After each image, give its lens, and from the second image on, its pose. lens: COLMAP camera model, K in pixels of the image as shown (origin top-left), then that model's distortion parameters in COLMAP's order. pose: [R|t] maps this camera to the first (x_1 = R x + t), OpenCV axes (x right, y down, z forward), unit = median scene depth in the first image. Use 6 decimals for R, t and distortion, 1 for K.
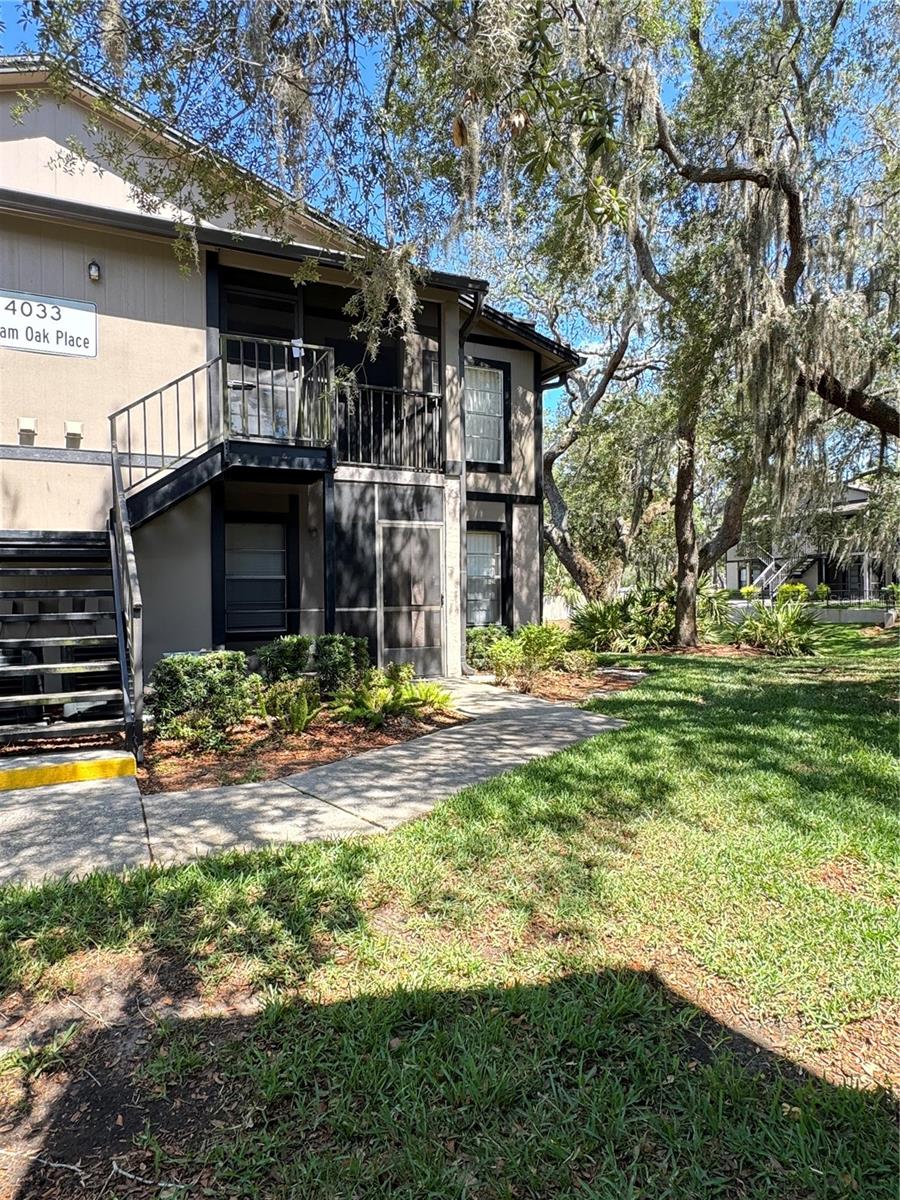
lens RADIAL K [[764.3, 0, 452.4], [0, 764.3, 602.9], [0, 0, 1]] dist [0.002459, 0.000048]
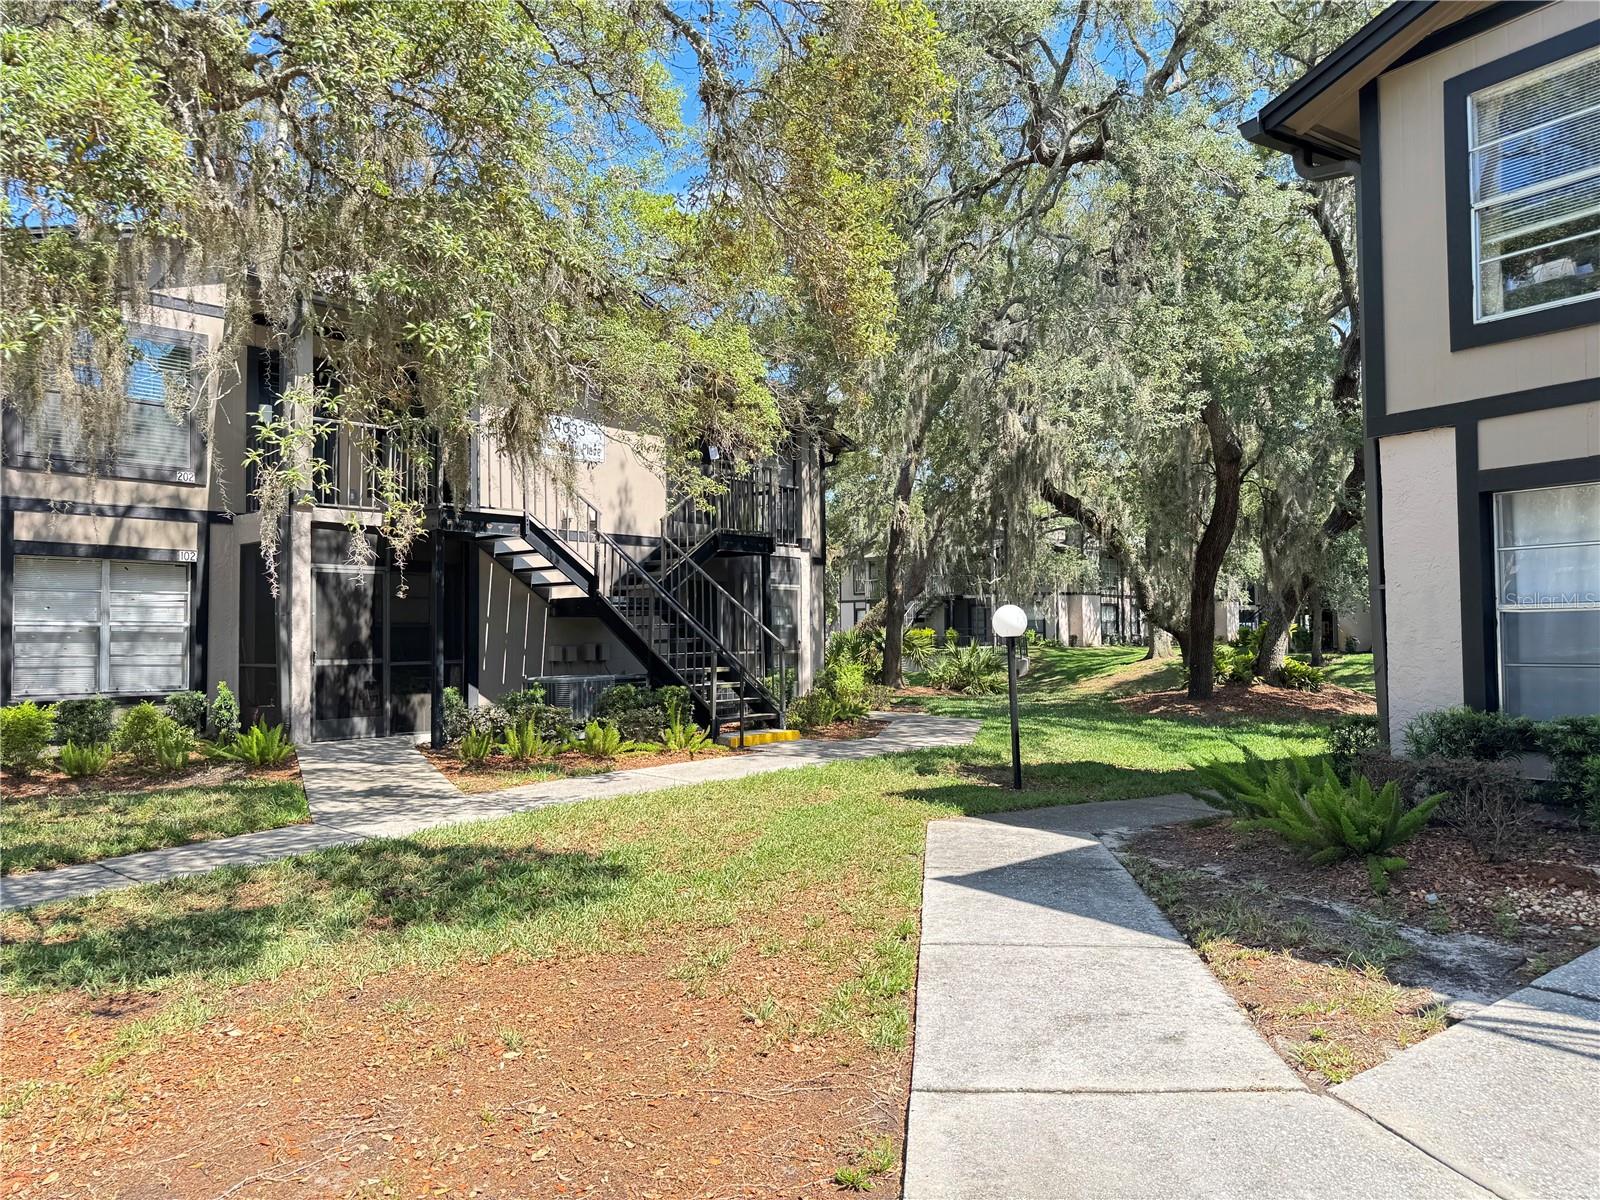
lens RADIAL K [[1131.3, 0, 818.5], [0, 1131.3, 588.2], [0, 0, 1]] dist [0.166371, -0.210034]
pose [[0.927189, 0.014808, 0.374301, -0.836394], [0.006928, 0.998370, -0.056659, 0.010967], [-0.374529, 0.055127, 0.925575, -0.932197]]
